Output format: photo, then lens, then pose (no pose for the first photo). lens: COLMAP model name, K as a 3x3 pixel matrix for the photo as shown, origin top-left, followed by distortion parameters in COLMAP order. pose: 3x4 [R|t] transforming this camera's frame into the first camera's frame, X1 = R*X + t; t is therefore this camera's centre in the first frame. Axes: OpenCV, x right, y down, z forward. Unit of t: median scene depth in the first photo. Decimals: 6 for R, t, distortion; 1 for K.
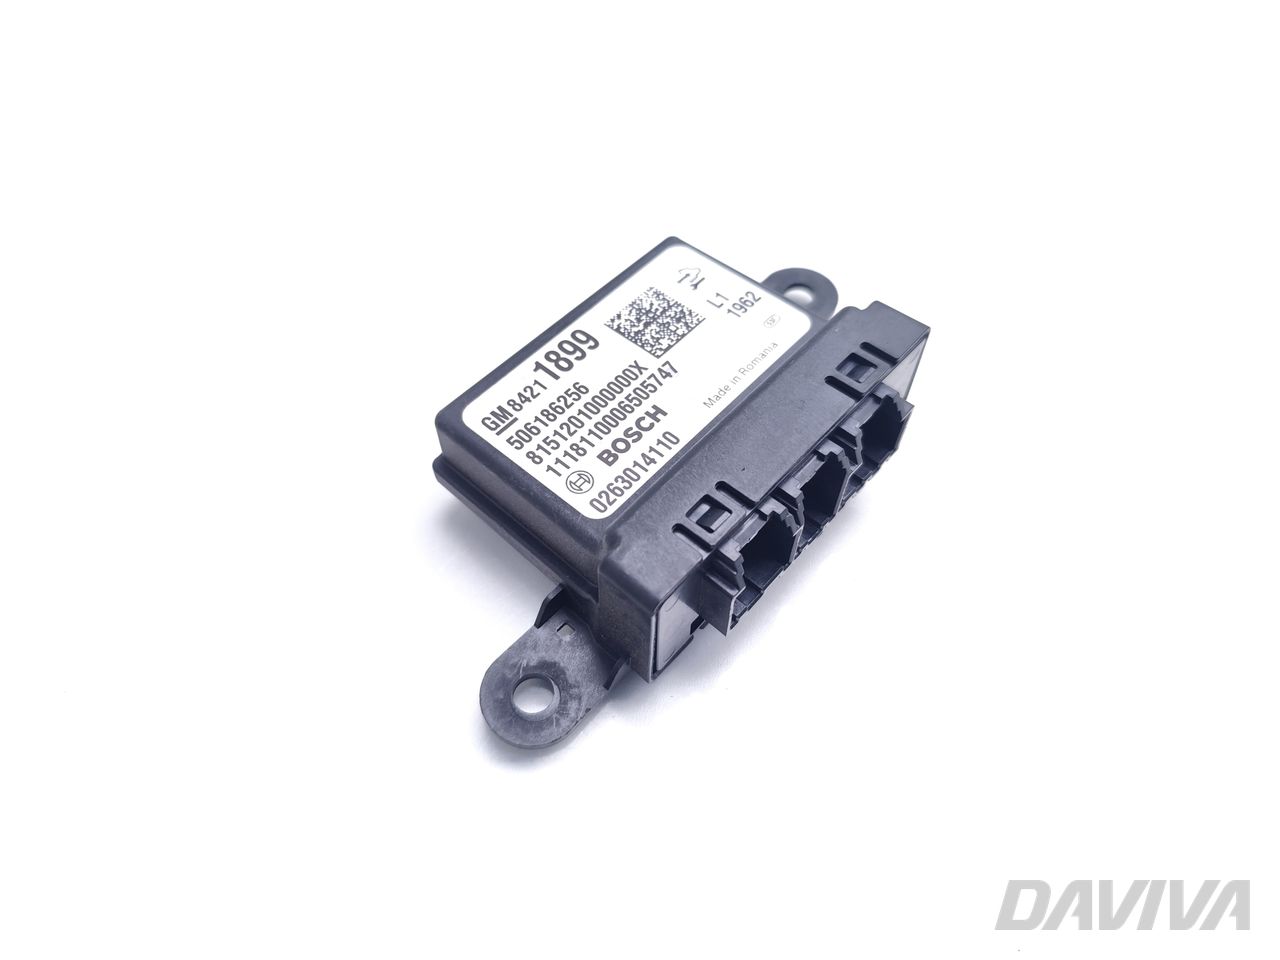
lens RADIAL K [[928.1, 0, 640.0], [0, 928.1, 480.0], [0, 0, 1]] dist [0.128181, -0.000340]
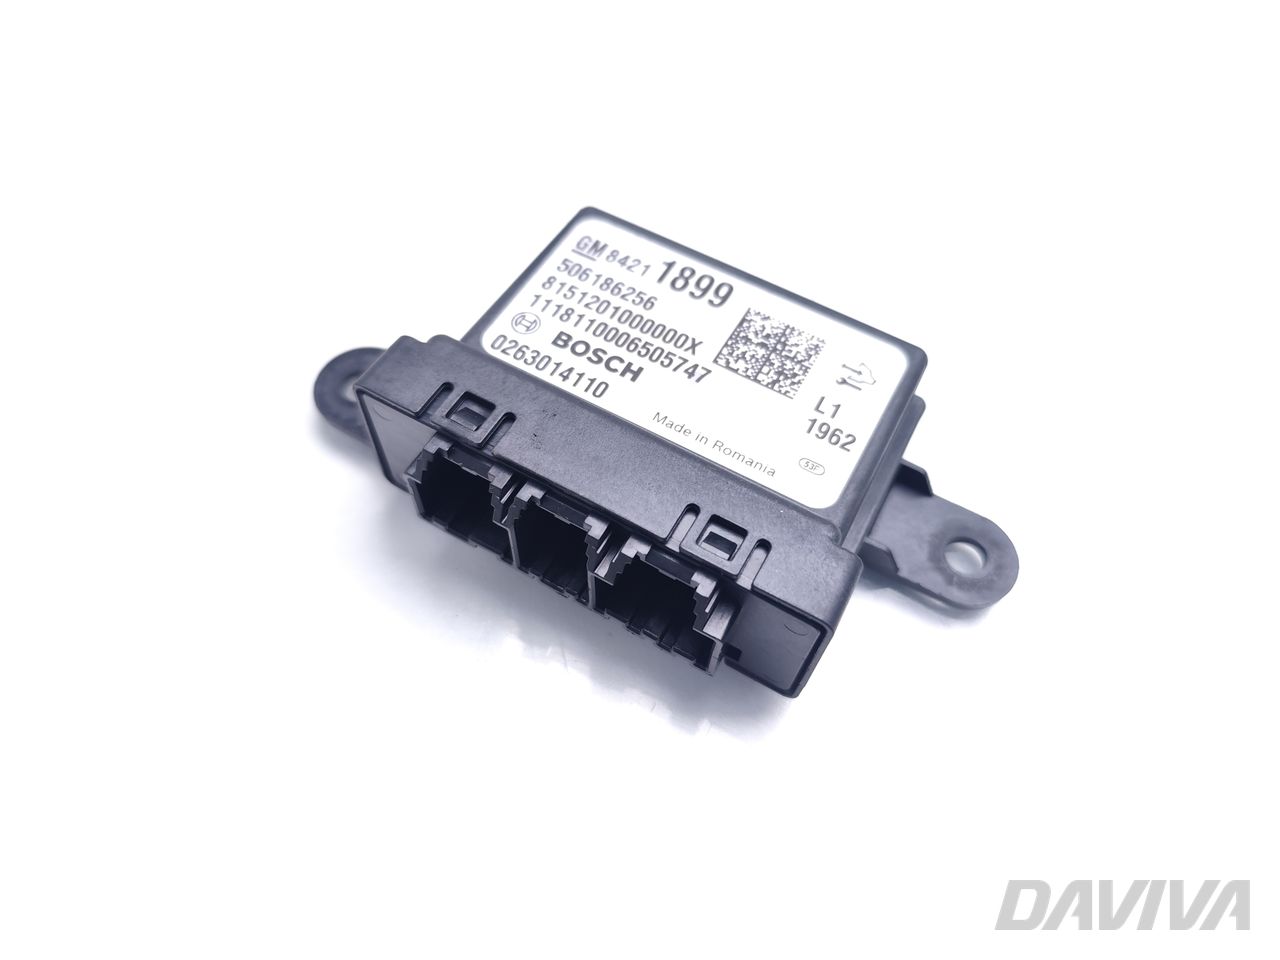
lens RADIAL K [[928.1, 0, 640.0], [0, 928.1, 480.0], [0, 0, 1]] dist [0.128181, -0.000340]
pose [[0.213230, 0.831968, -0.512213, 0.550506], [-0.826414, 0.433232, 0.359653, -0.347378], [0.521127, 0.346611, 0.779928, 0.350937]]
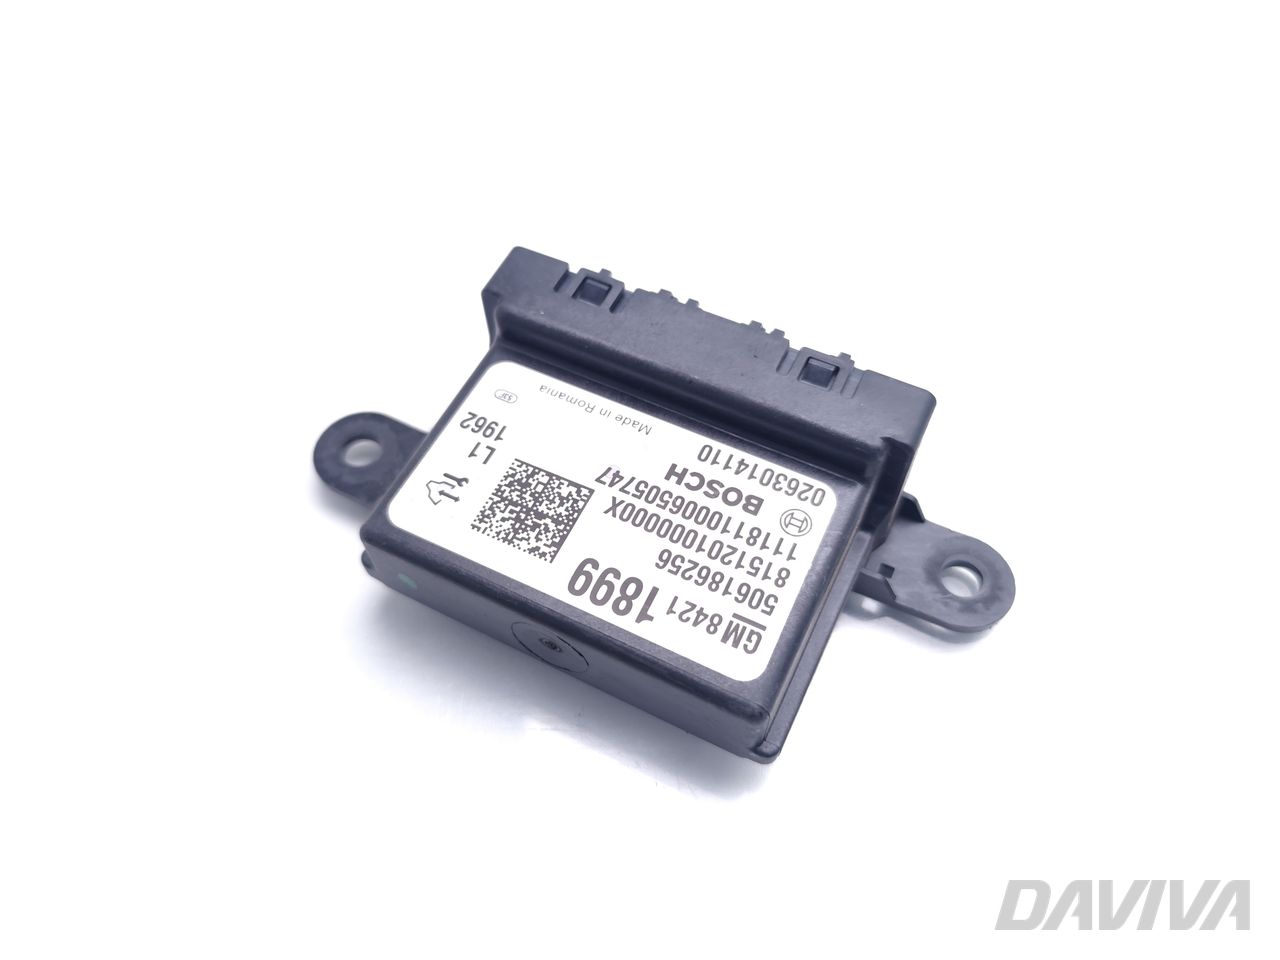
lens RADIAL K [[928.1, 0, 640.0], [0, 928.1, 480.0], [0, 0, 1]] dist [0.128181, -0.000340]
pose [[-0.267177, -0.802736, 0.533134, -0.437028], [0.799331, 0.124391, 0.587875, -0.603286], [-0.538225, 0.583217, 0.608417, 0.490190]]
